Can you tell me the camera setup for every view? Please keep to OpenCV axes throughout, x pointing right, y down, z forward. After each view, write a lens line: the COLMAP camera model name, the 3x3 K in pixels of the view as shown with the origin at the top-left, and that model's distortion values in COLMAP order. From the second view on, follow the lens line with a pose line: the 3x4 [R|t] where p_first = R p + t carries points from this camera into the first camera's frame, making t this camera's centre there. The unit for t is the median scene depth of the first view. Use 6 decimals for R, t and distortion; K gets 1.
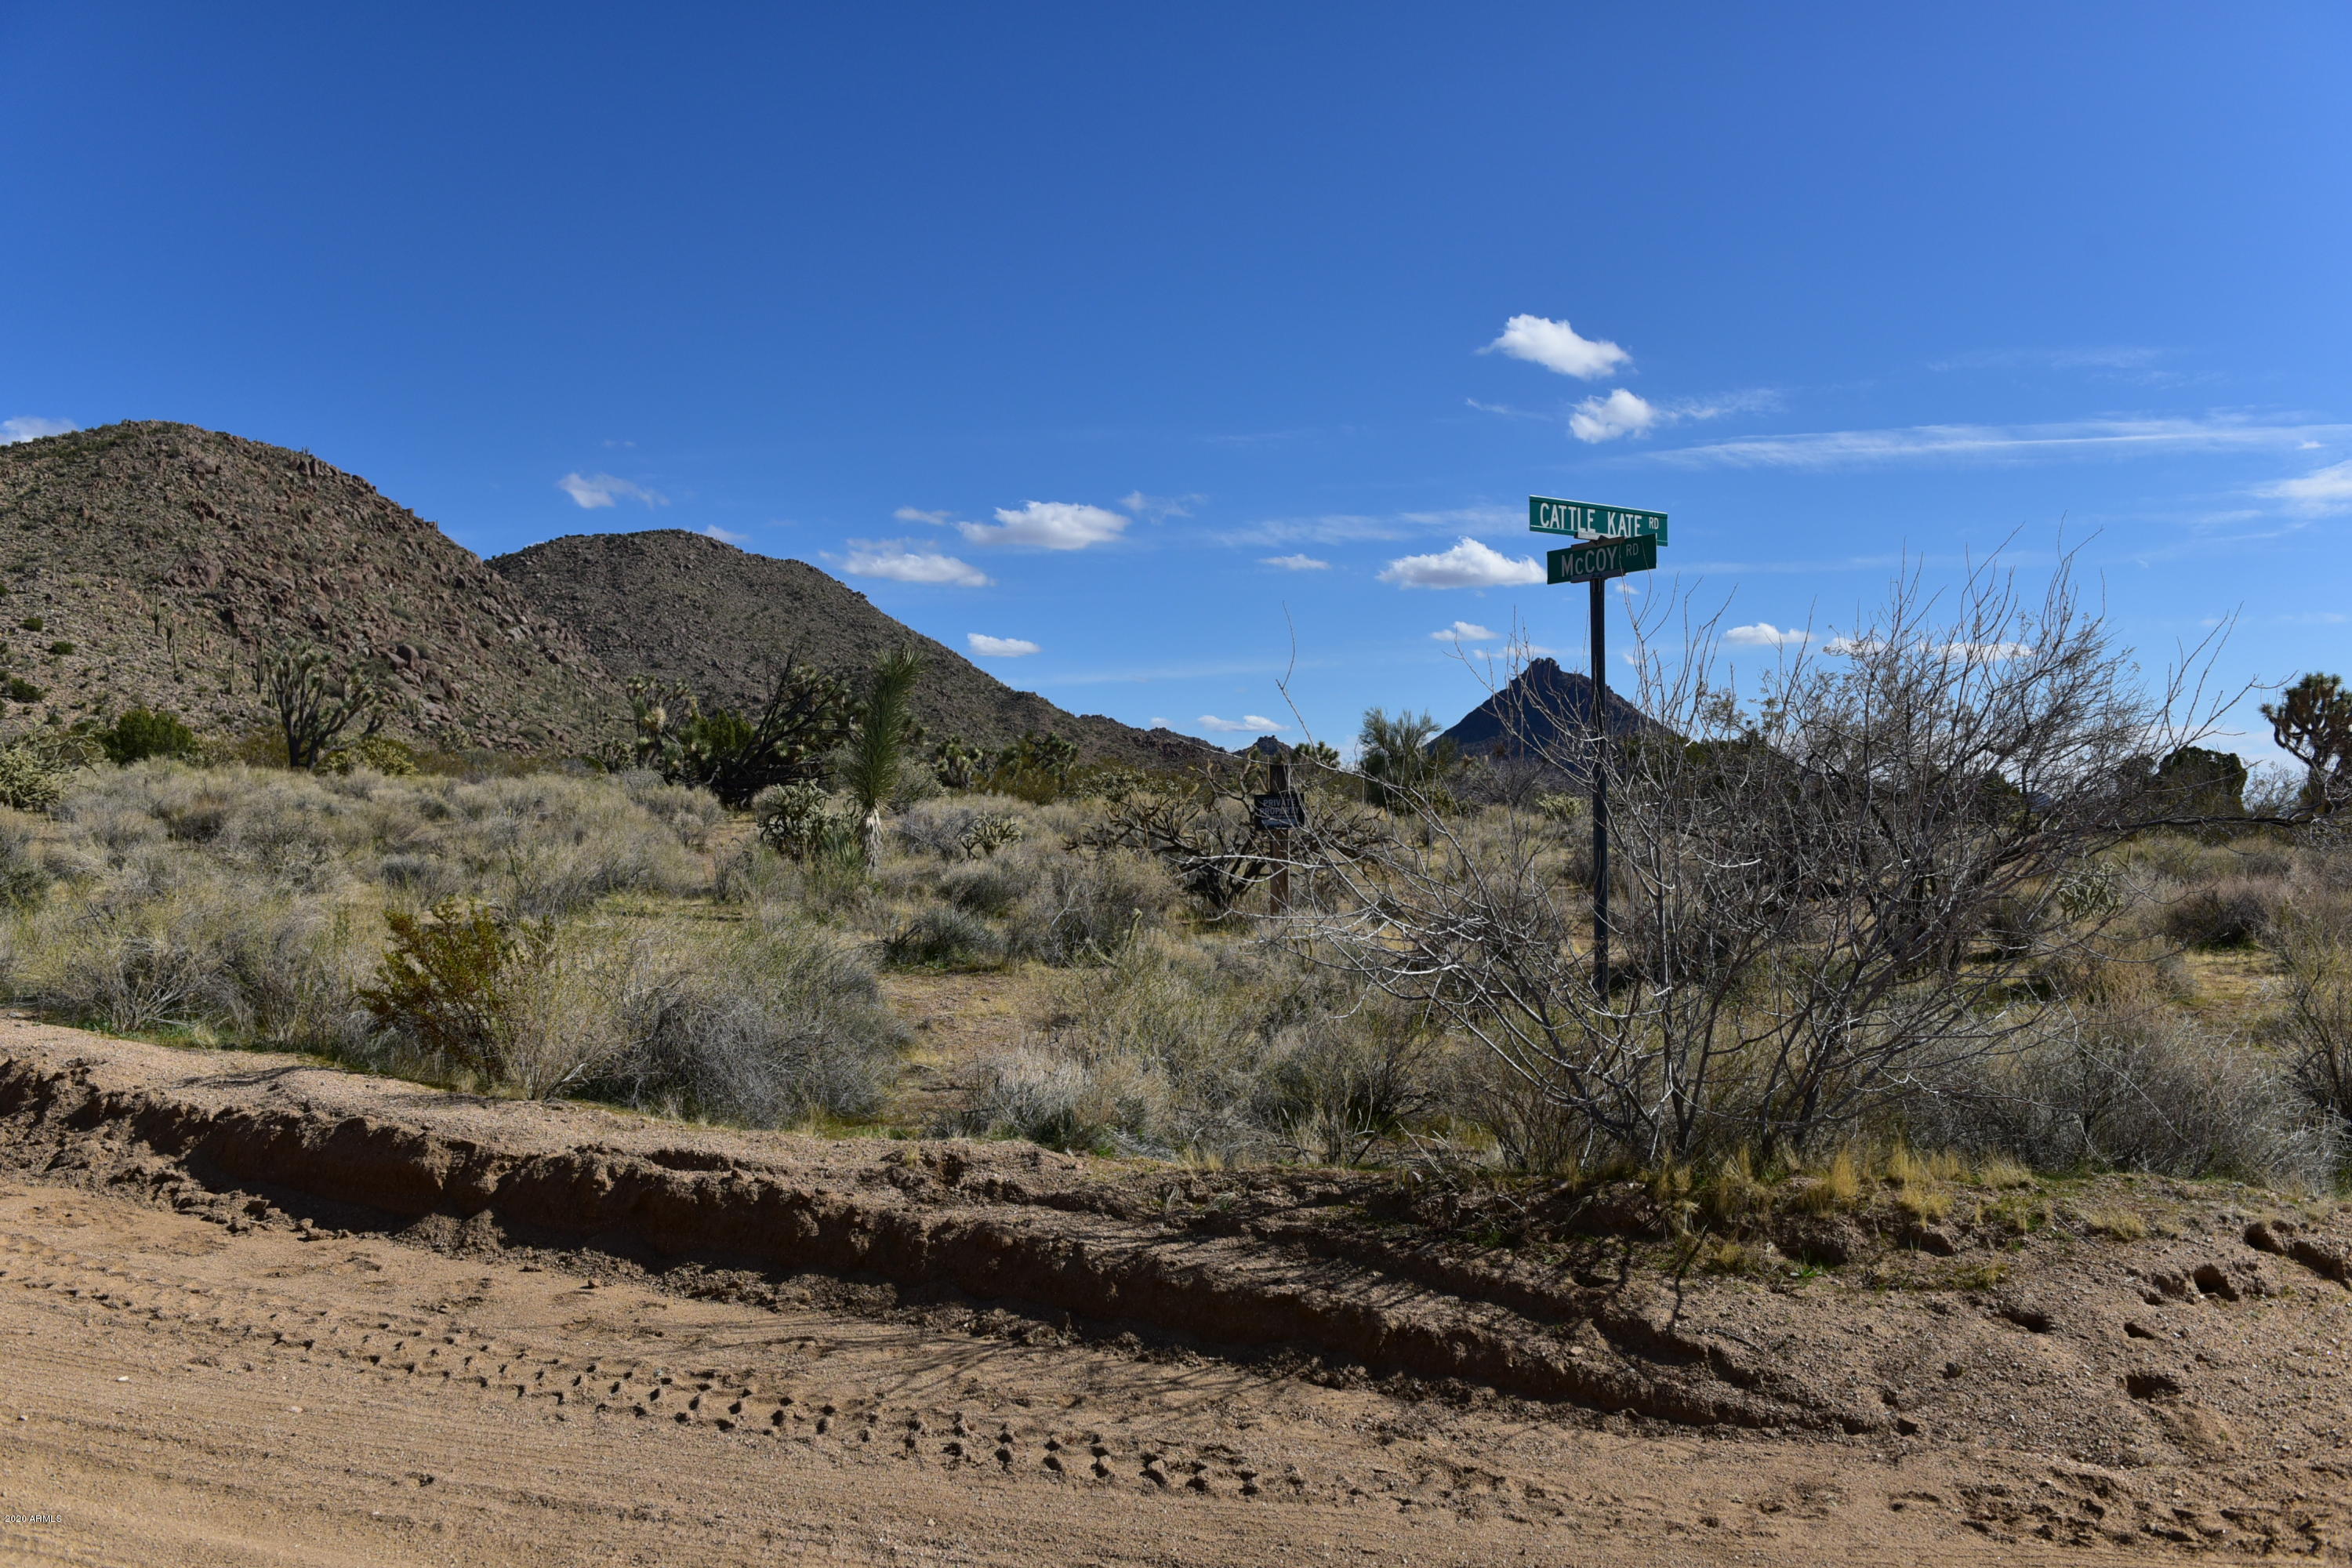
lens RADIAL K [[1879.8, 0, 1176.0], [0, 1879.8, 784.0], [0, 0, 1]] dist [-0.022667, -0.013053]
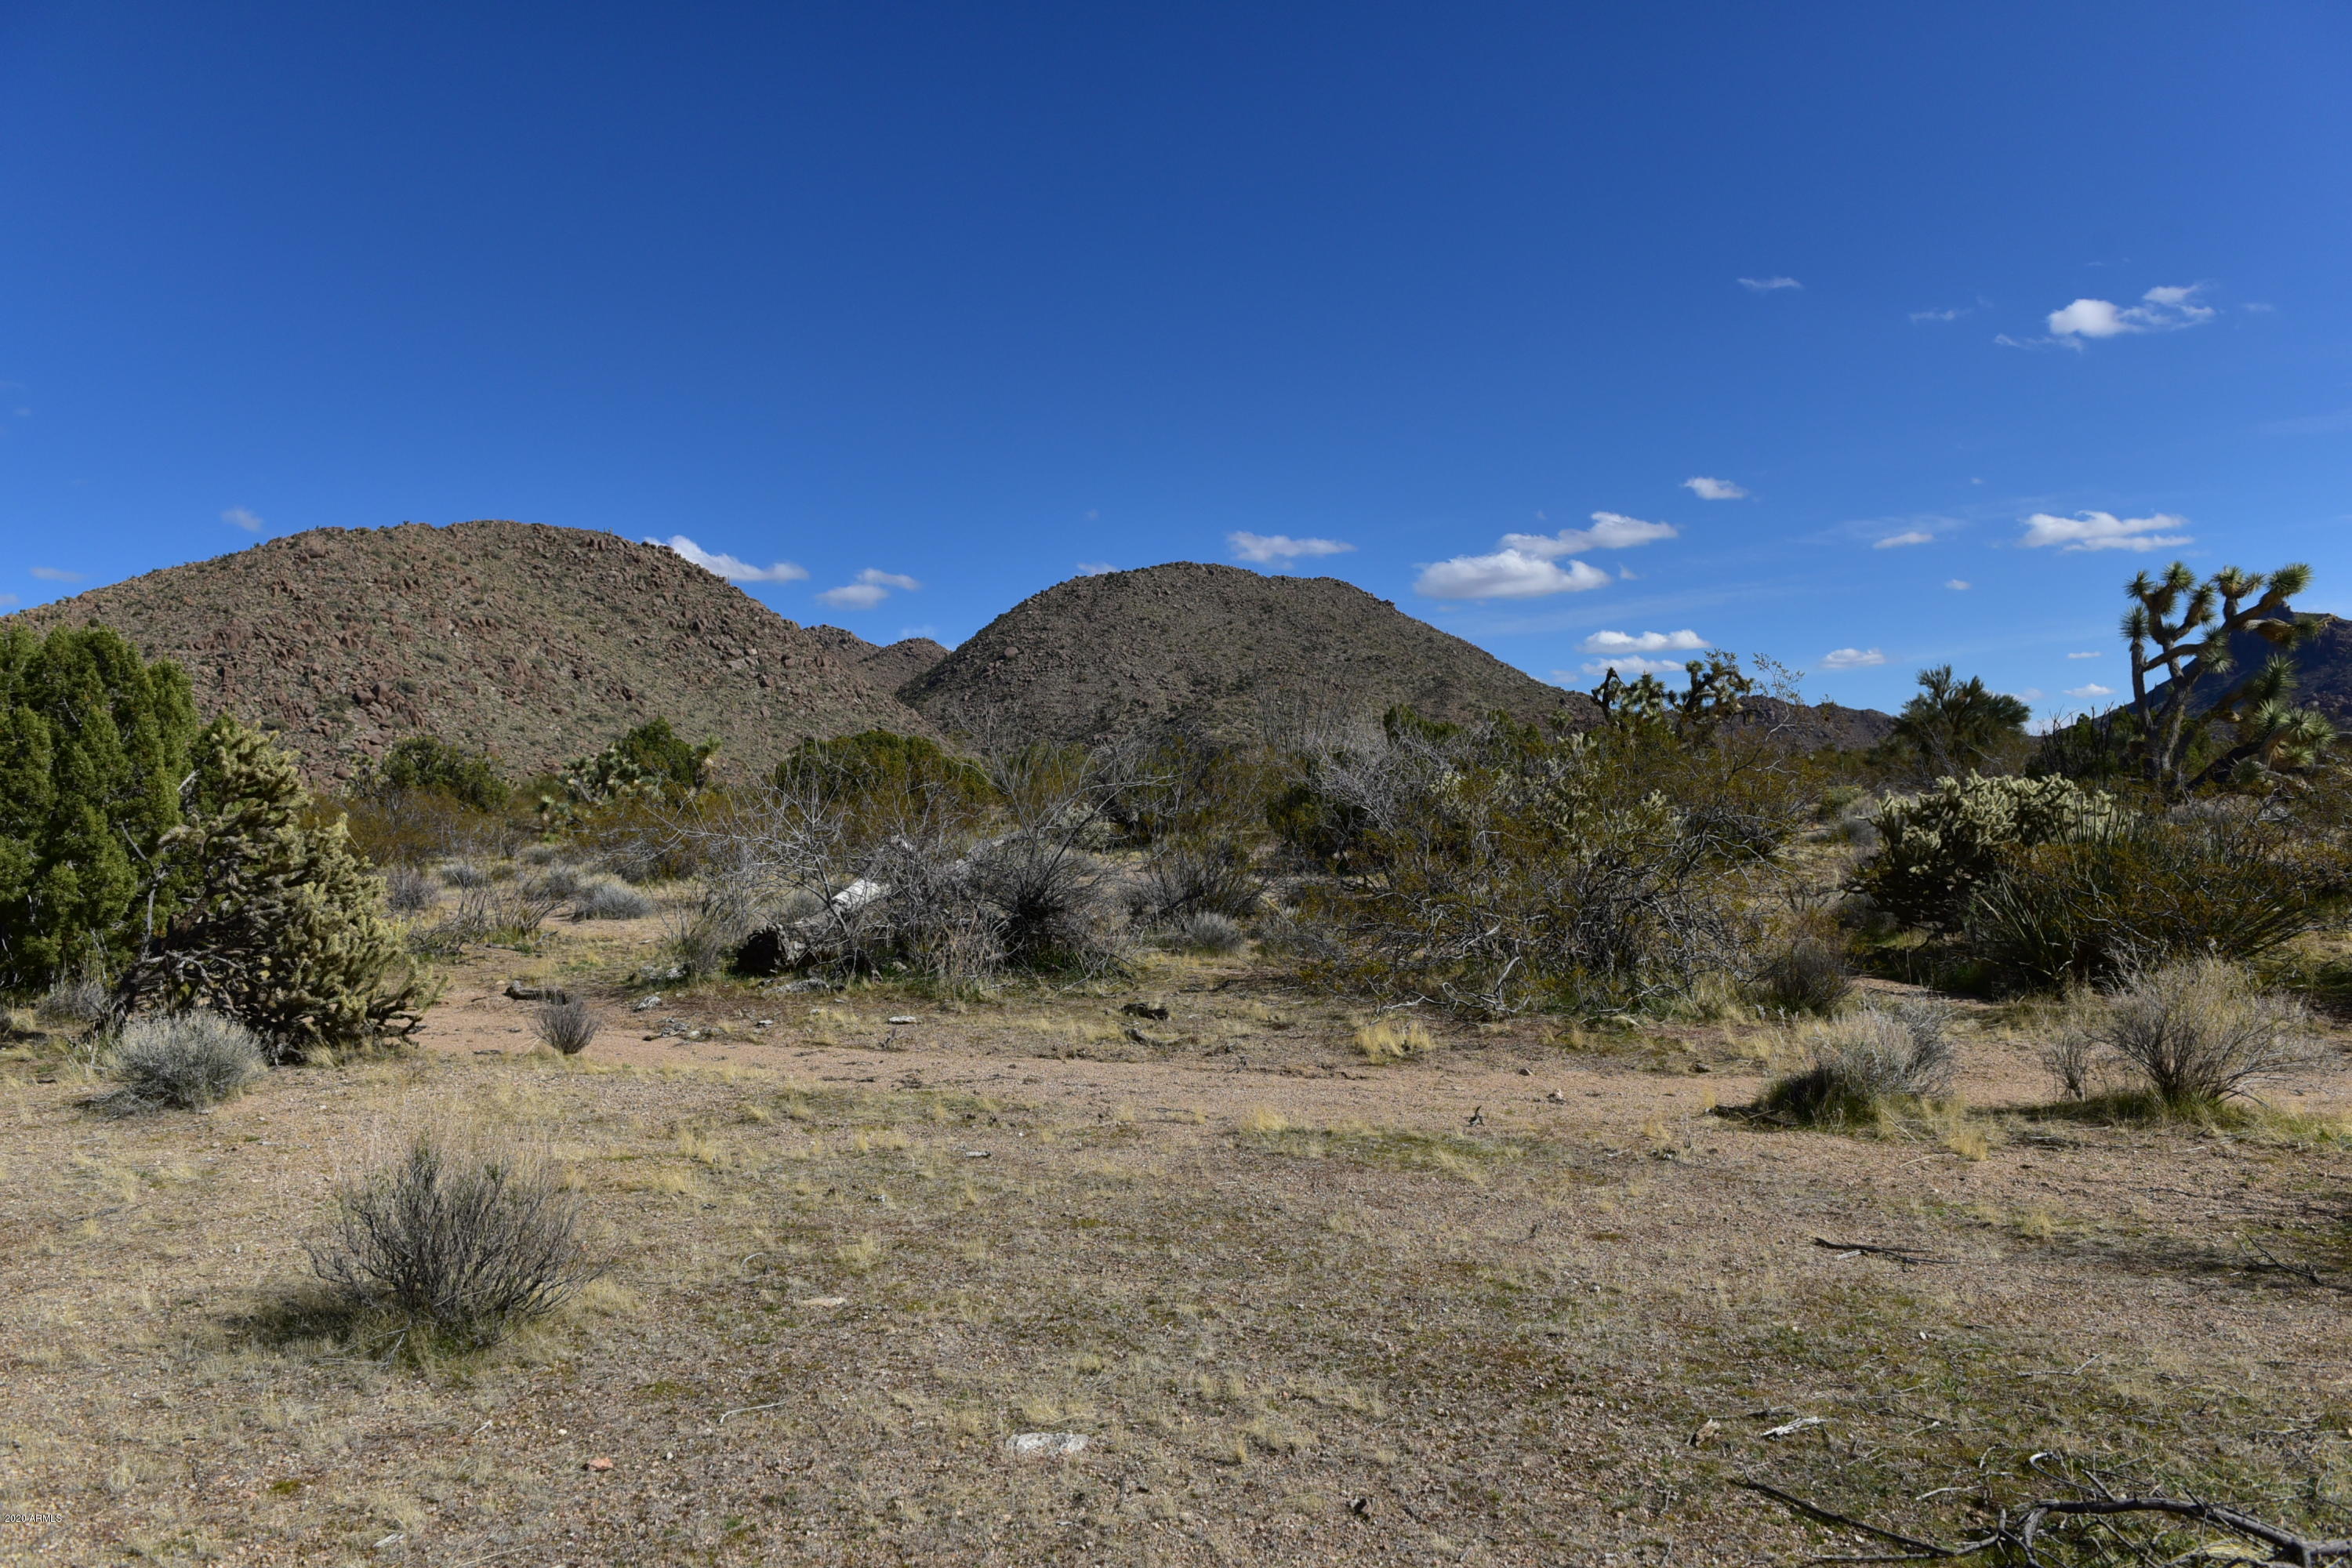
lens RADIAL K [[1599.7, 0, 1171.6], [0, 1599.7, 786.4], [0, 0, 1]] dist [-0.010441, -0.005887]
pose [[0.879573, -0.042374, -0.473873, 0.517316], [0.045647, 0.998947, -0.004599, 0.019682], [0.473569, -0.017585, 0.880581, 0.343638]]
